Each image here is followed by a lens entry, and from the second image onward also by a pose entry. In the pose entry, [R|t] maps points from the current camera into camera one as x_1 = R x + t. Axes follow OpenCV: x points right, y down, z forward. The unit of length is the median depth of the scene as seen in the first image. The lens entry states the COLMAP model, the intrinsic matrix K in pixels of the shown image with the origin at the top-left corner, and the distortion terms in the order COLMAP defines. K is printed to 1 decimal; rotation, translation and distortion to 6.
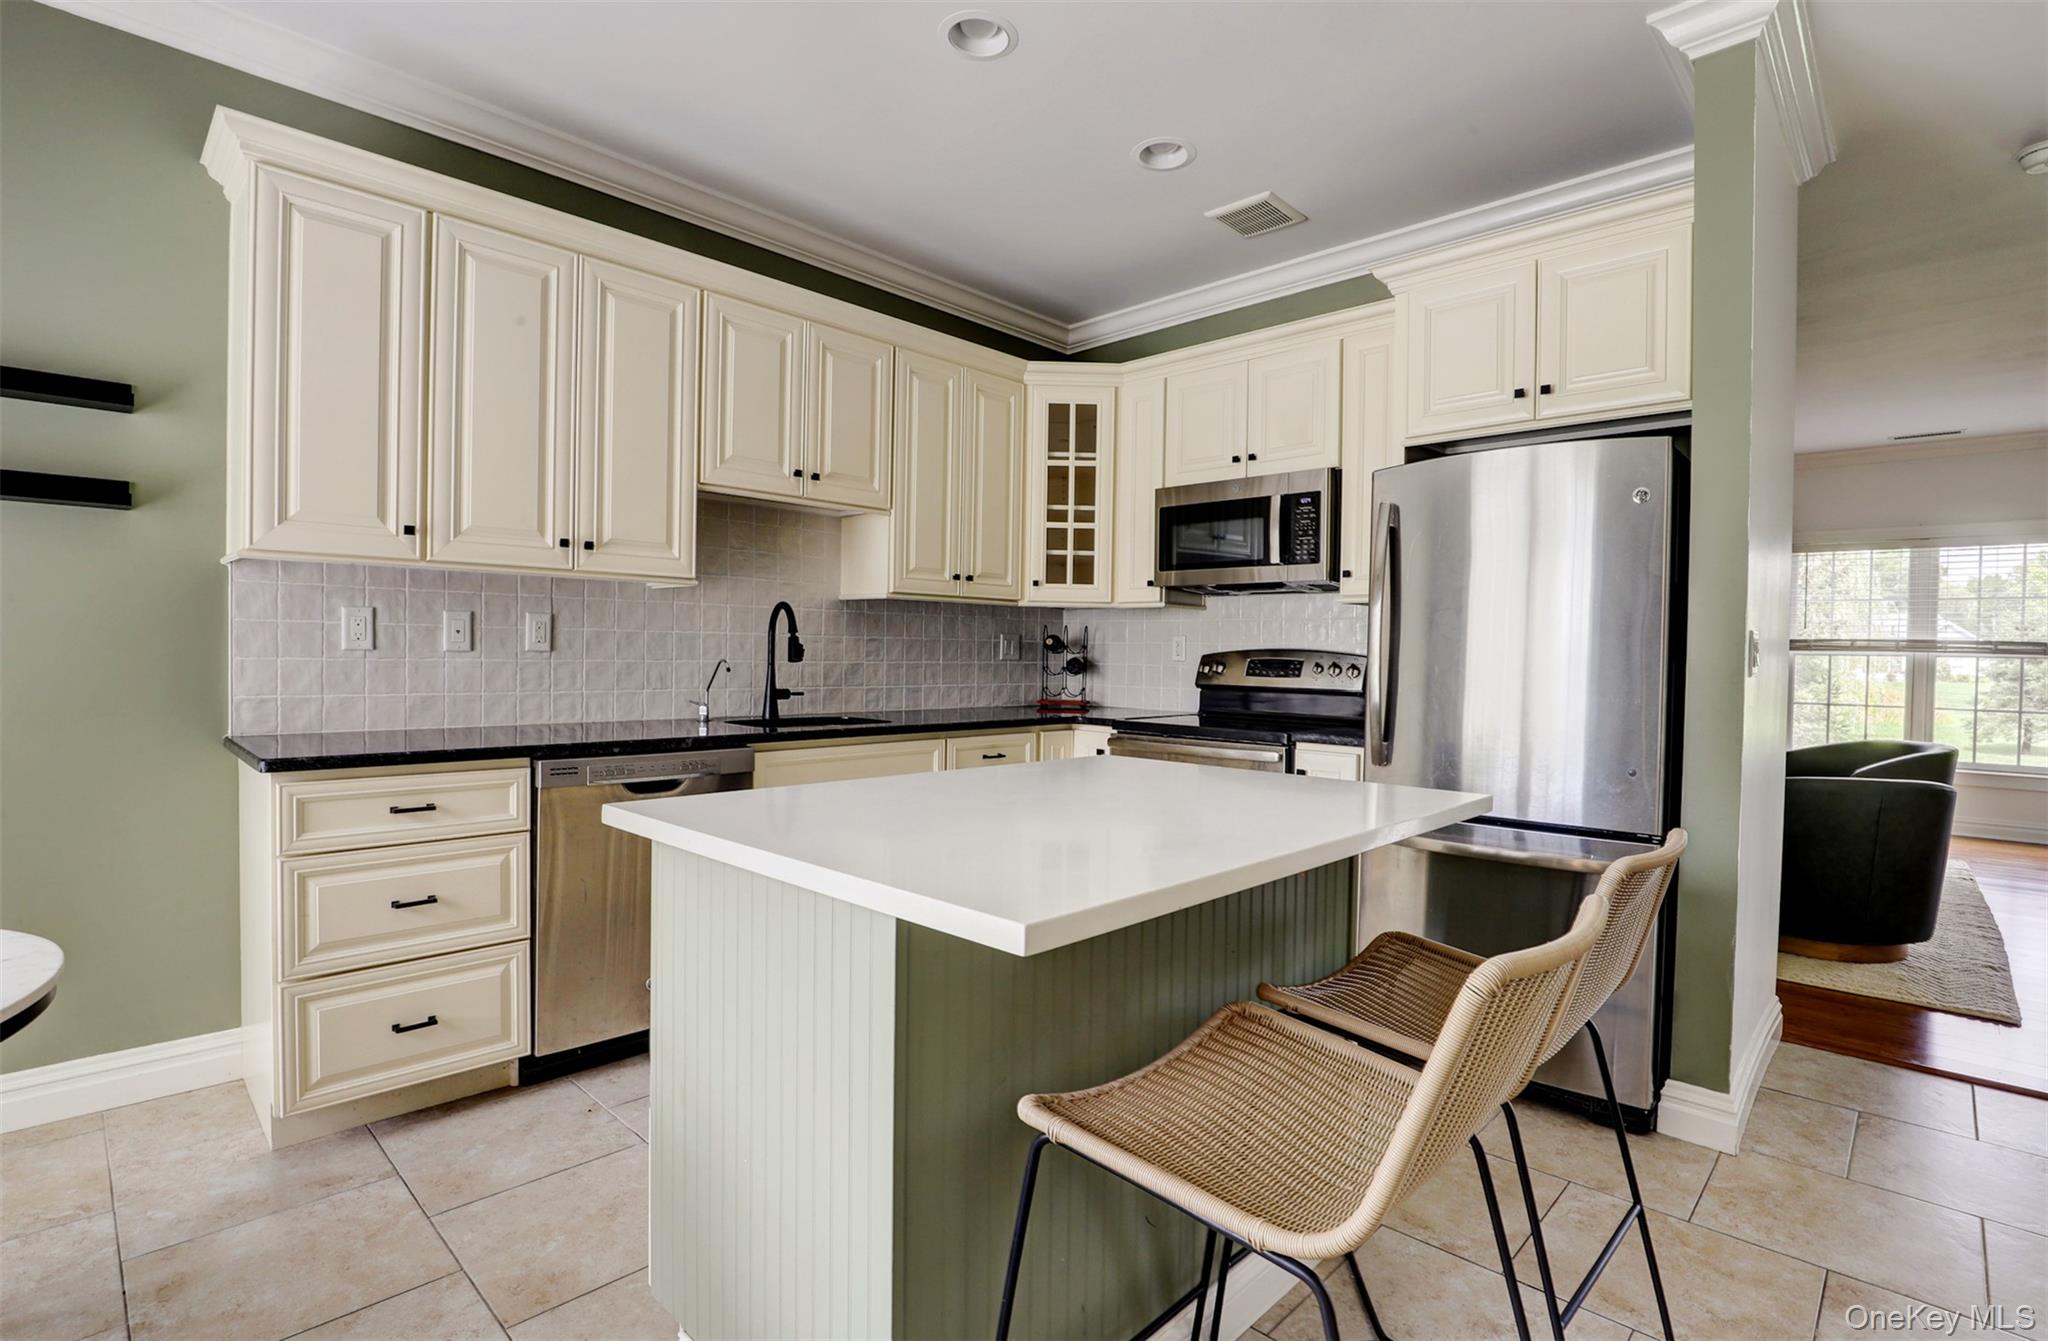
lens RADIAL K [[958.7, 0, 1024.0], [0, 958.7, 670.5], [0, 0, 1]] dist [-0.041923, 0.009003]
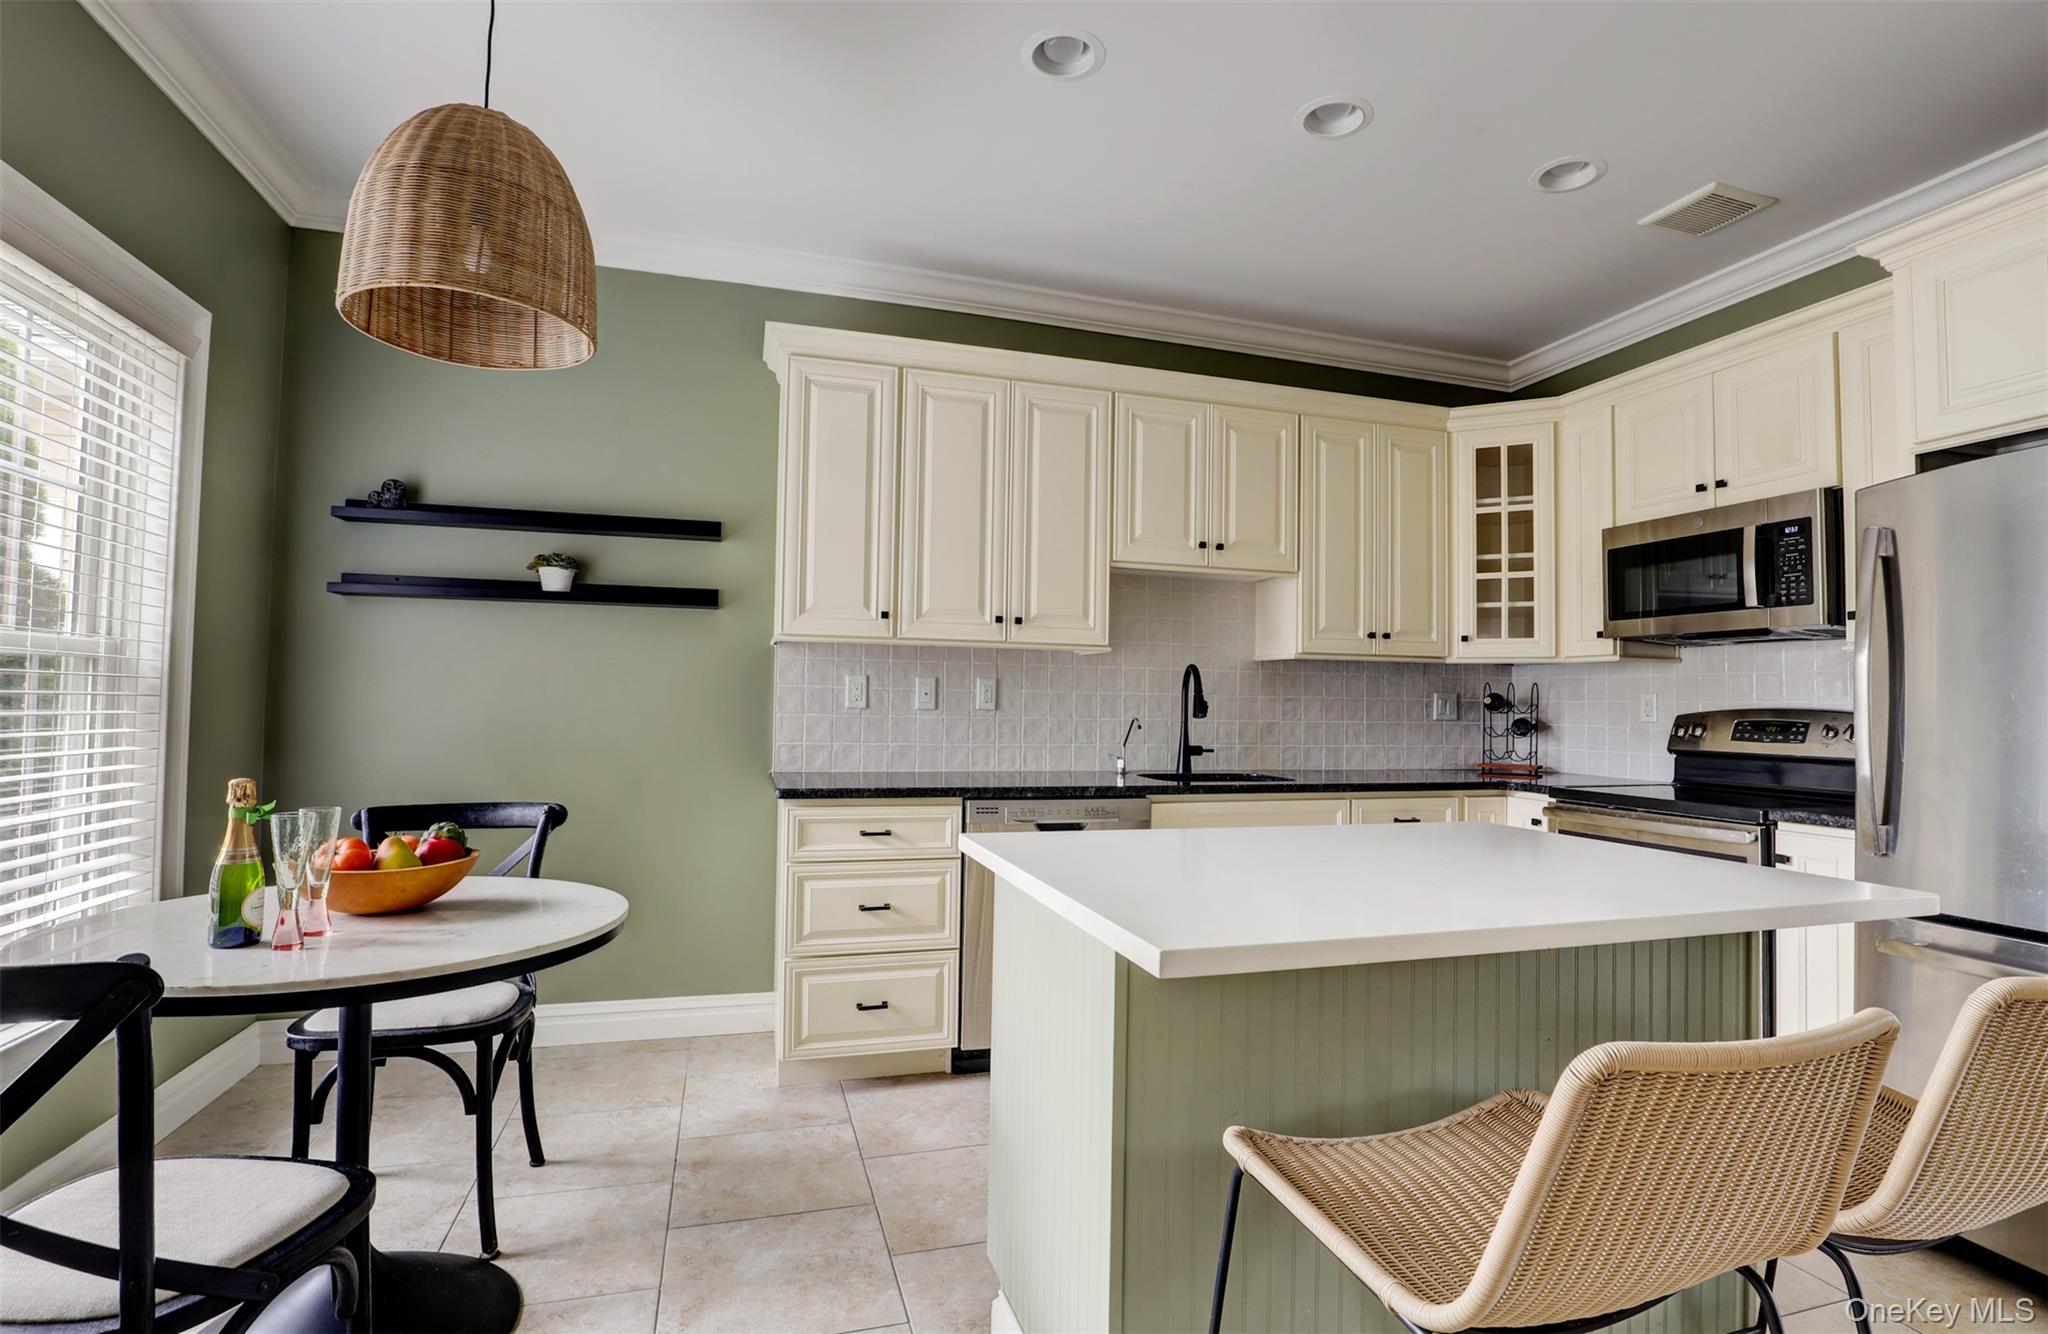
lens RADIAL K [[955.9, 0, 1029.6], [0, 955.9, 668.8], [0, 0, 1]] dist [-0.039194, 0.008030]
pose [[0.874733, -0.018475, -0.484253, 0.106720], [-0.012136, 0.998125, -0.060000, -0.000271], [0.484454, 0.058361, 0.872868, -0.024542]]
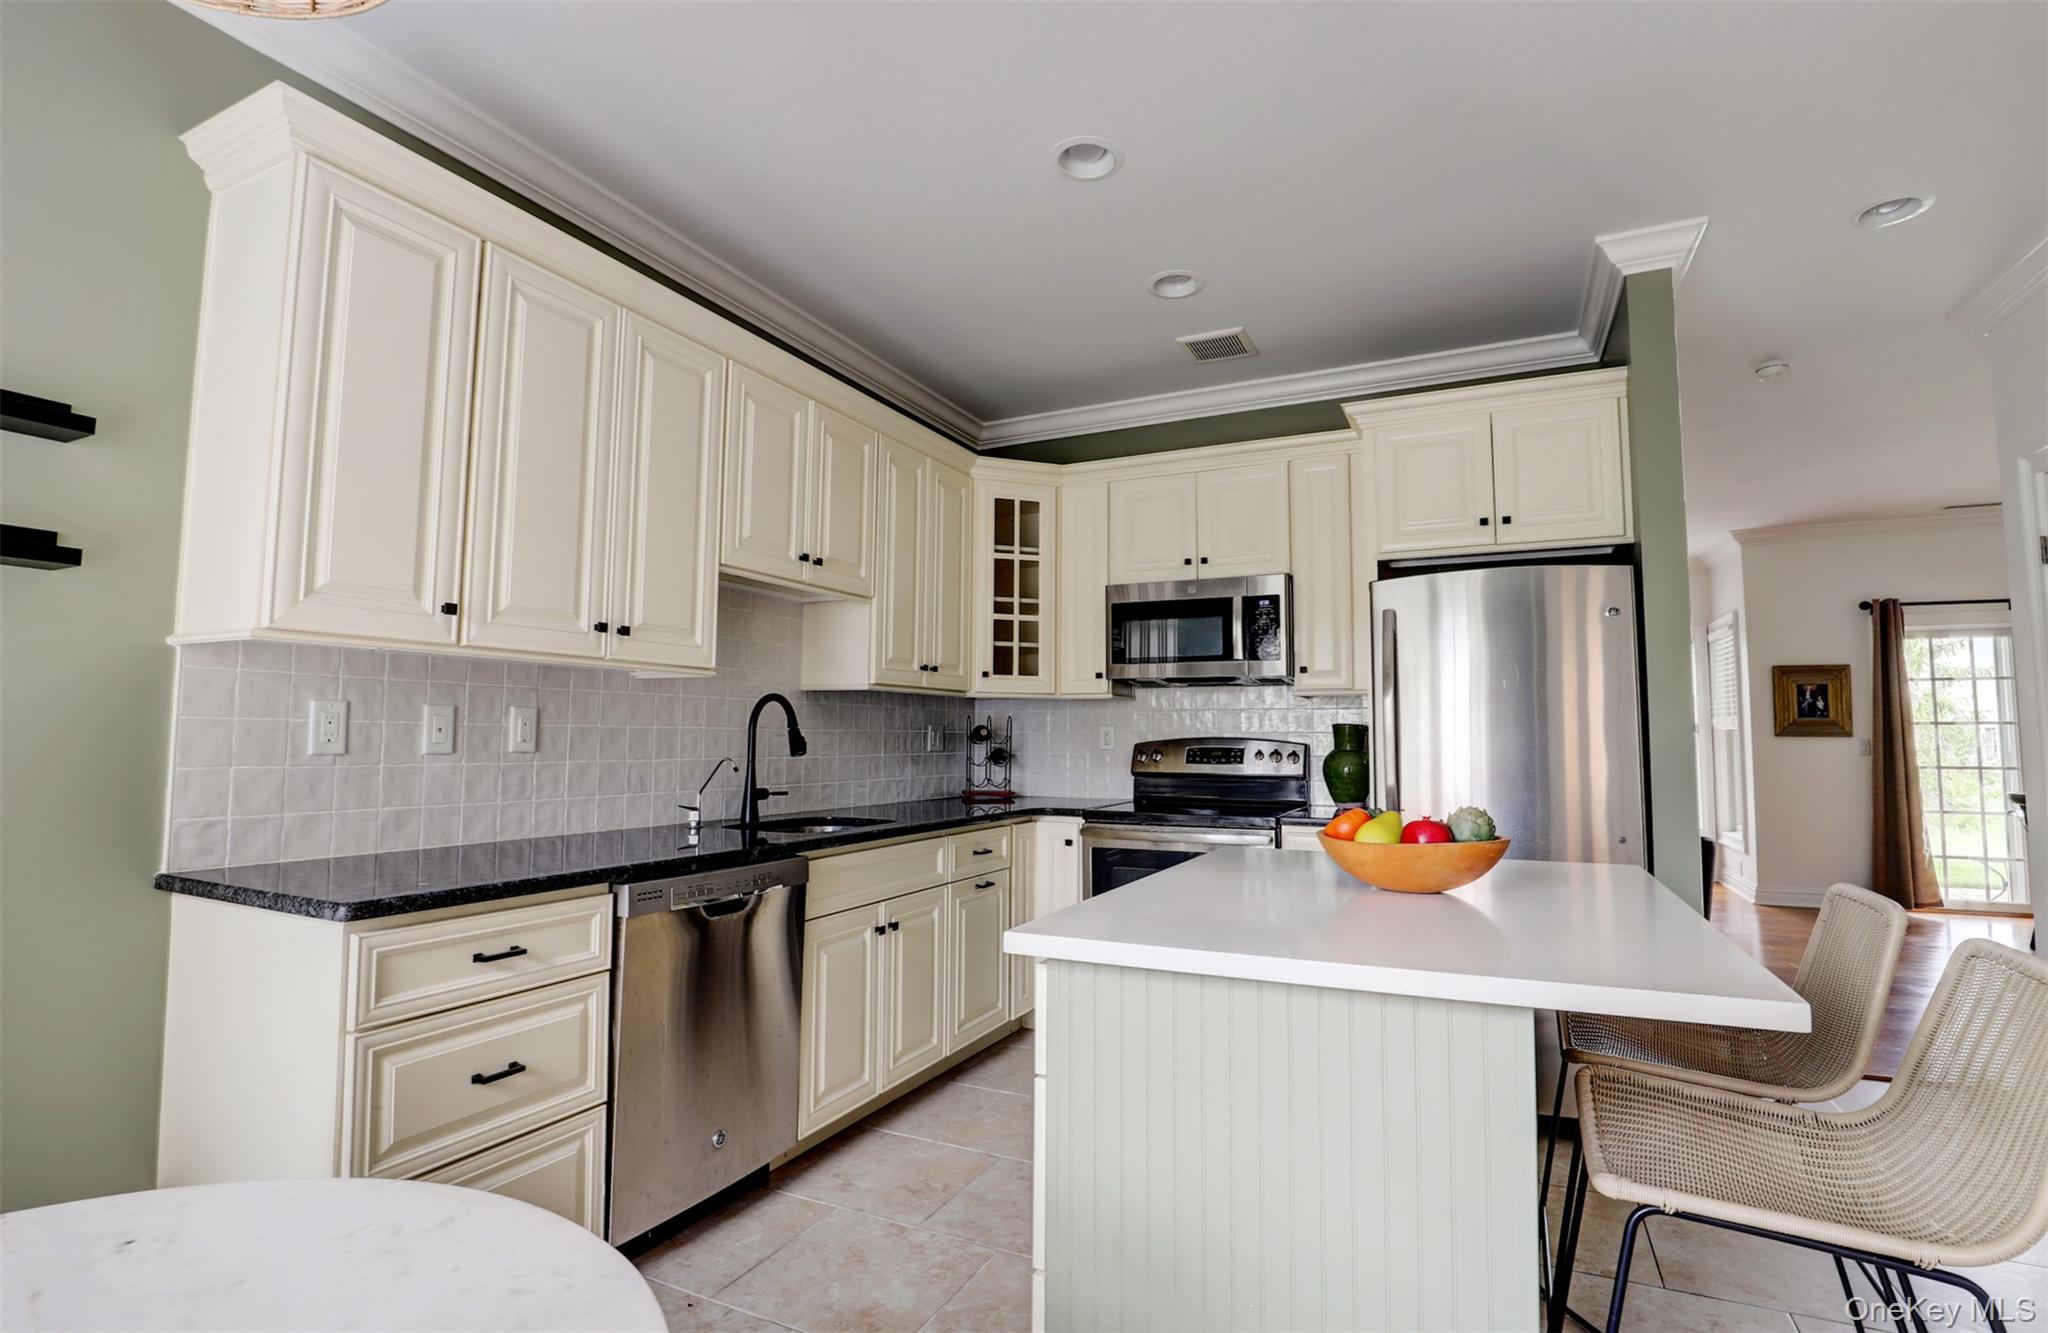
lens RADIAL K [[959.2, 0, 1017.8], [0, 959.2, 665.7], [0, 0, 1]] dist [-0.034148, 0.000203]
pose [[0.951576, 0.011402, 0.307202, -0.314297], [0.016584, 0.995953, -0.088336, -0.013266], [-0.306966, 0.089153, 0.947535, 0.050077]]
